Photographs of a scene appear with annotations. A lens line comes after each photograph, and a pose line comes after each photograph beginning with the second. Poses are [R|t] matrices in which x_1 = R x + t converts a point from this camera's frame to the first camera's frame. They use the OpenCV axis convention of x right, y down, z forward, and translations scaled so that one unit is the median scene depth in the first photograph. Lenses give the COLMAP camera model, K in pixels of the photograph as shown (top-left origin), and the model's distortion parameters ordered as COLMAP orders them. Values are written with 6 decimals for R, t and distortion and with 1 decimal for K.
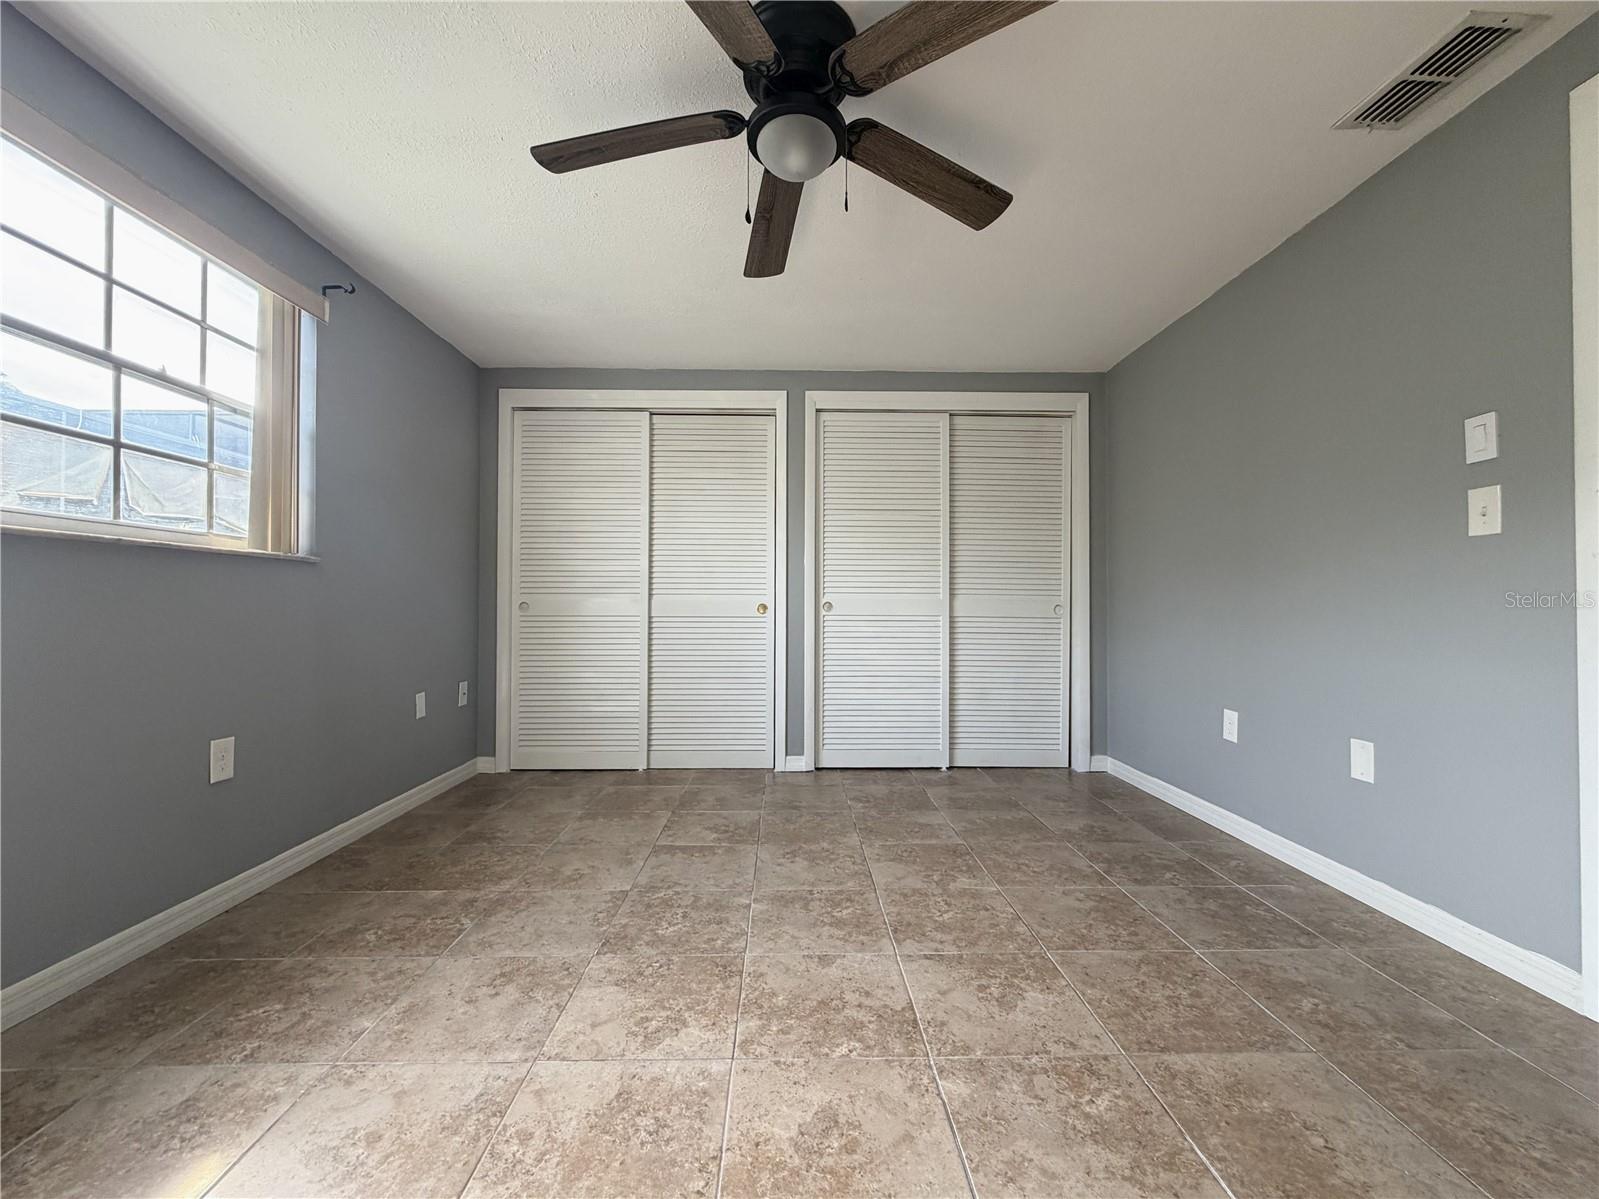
lens RADIAL K [[654.3, 0, 799.5], [0, 654.3, 599.5], [0, 0, 1]] dist [0.001176, 0.000046]
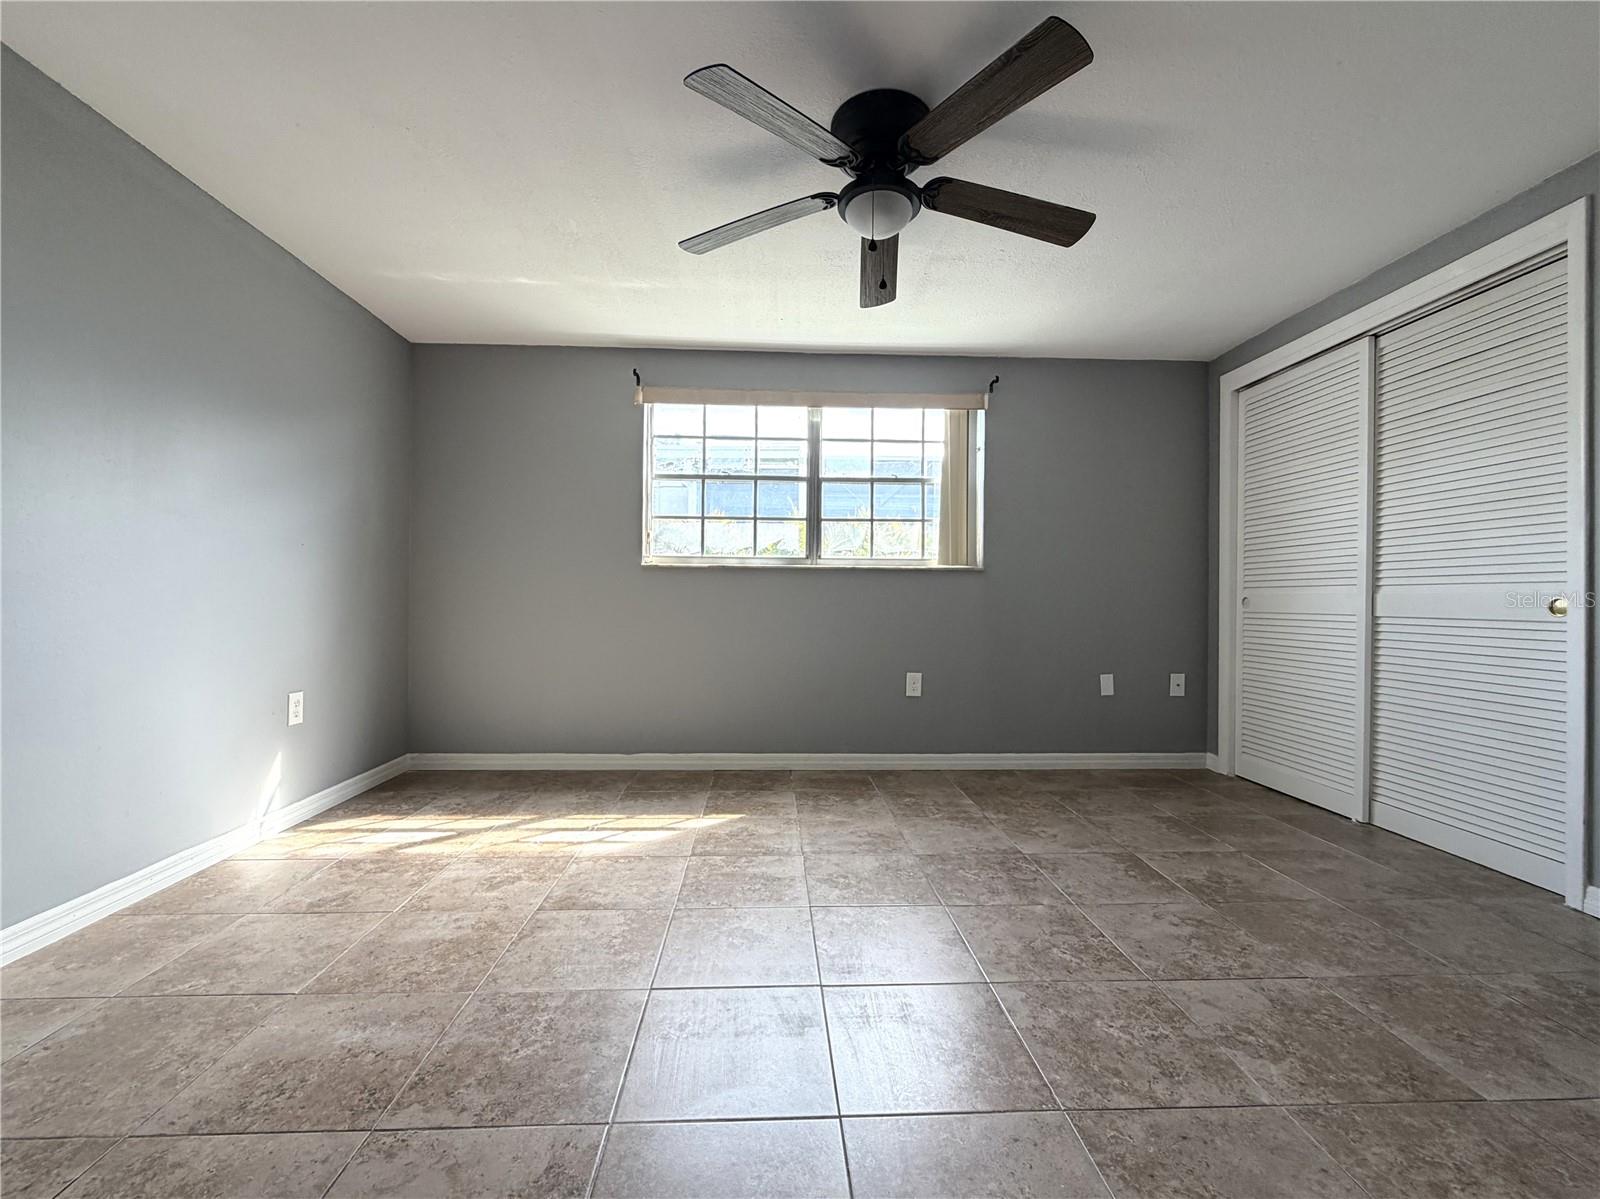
lens RADIAL K [[663.6, 0, 793.6], [0, 663.6, 607.1], [0, 0, 1]] dist [-0.000113, 0.001111]
pose [[0.021440, 0.010545, -0.999715, 0.921598], [0.003641, 0.999937, 0.010625, 0.010023], [0.999764, -0.003868, 0.021400, 0.624776]]
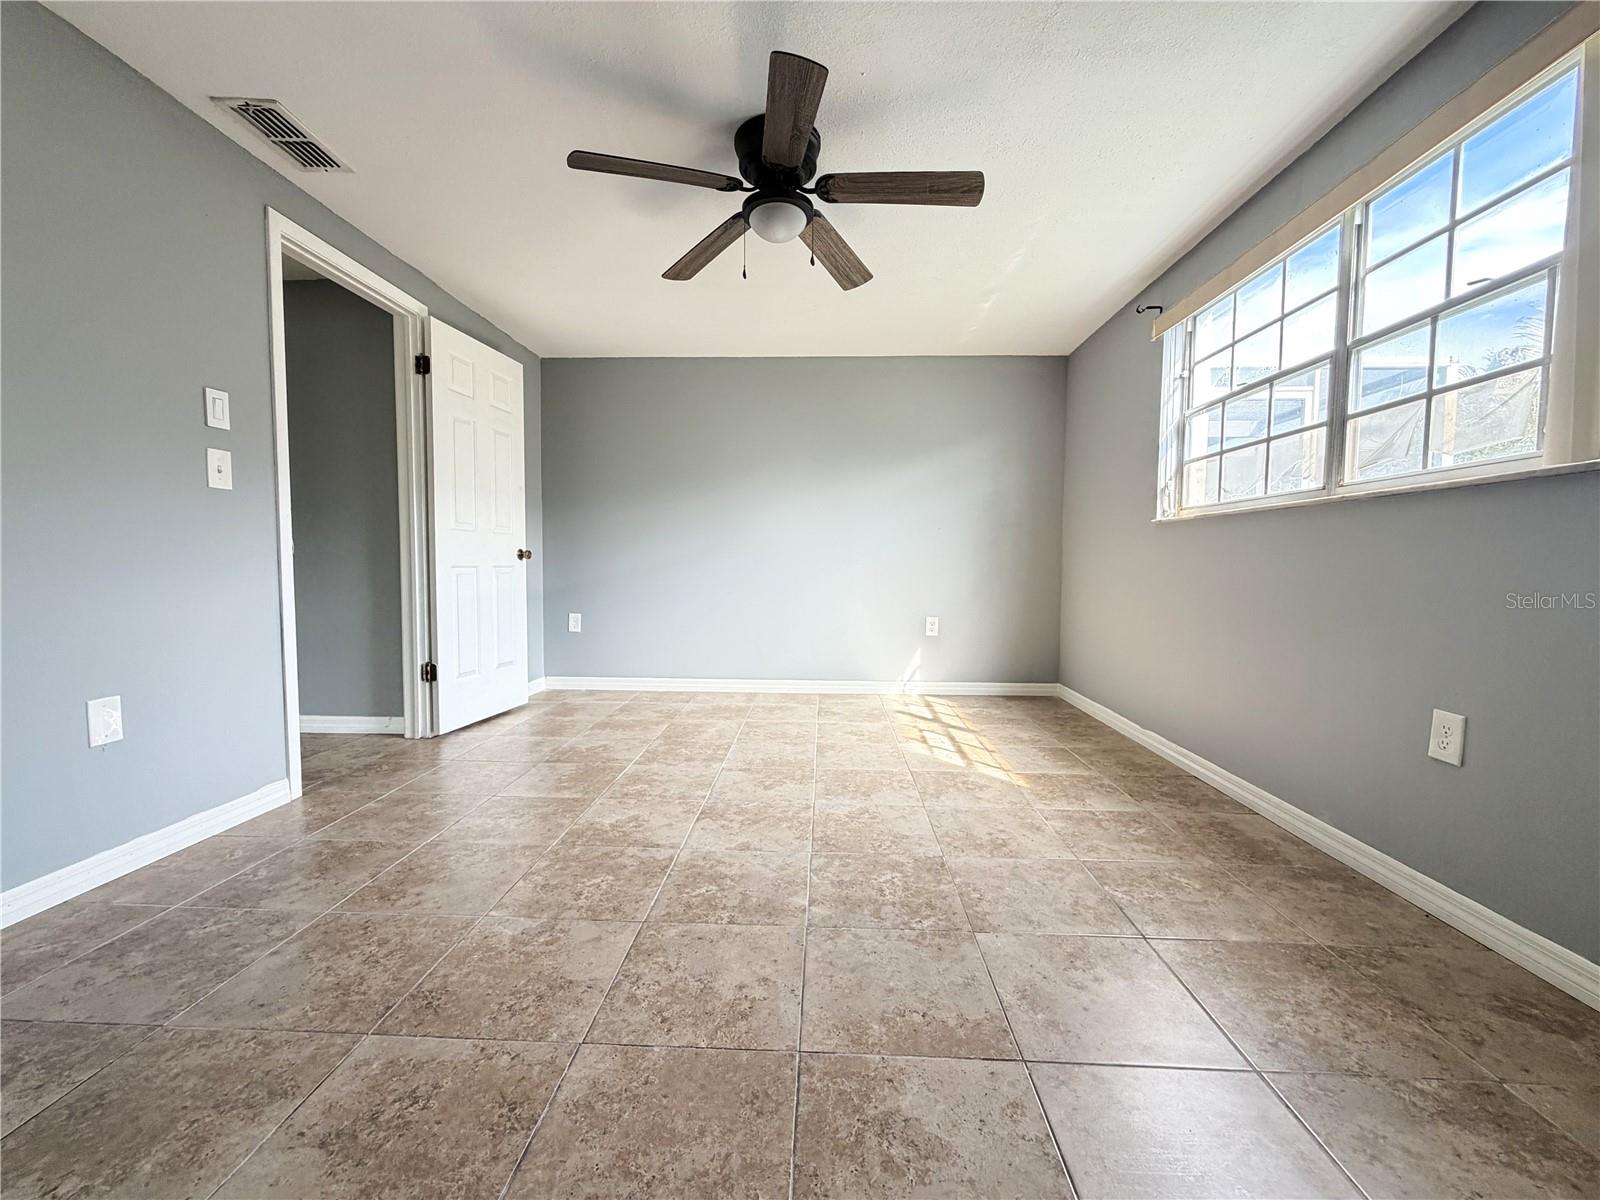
lens RADIAL K [[641.2, 0, 800.0], [0, 641.2, 600.0], [0, 0, 1]] dist [0.000846, 0.000260]
pose [[-0.997971, -0.011322, 0.062662, -0.111972], [-0.008533, 0.998968, 0.044600, 0.042314], [-0.063102, 0.043975, -0.997038, 1.836683]]
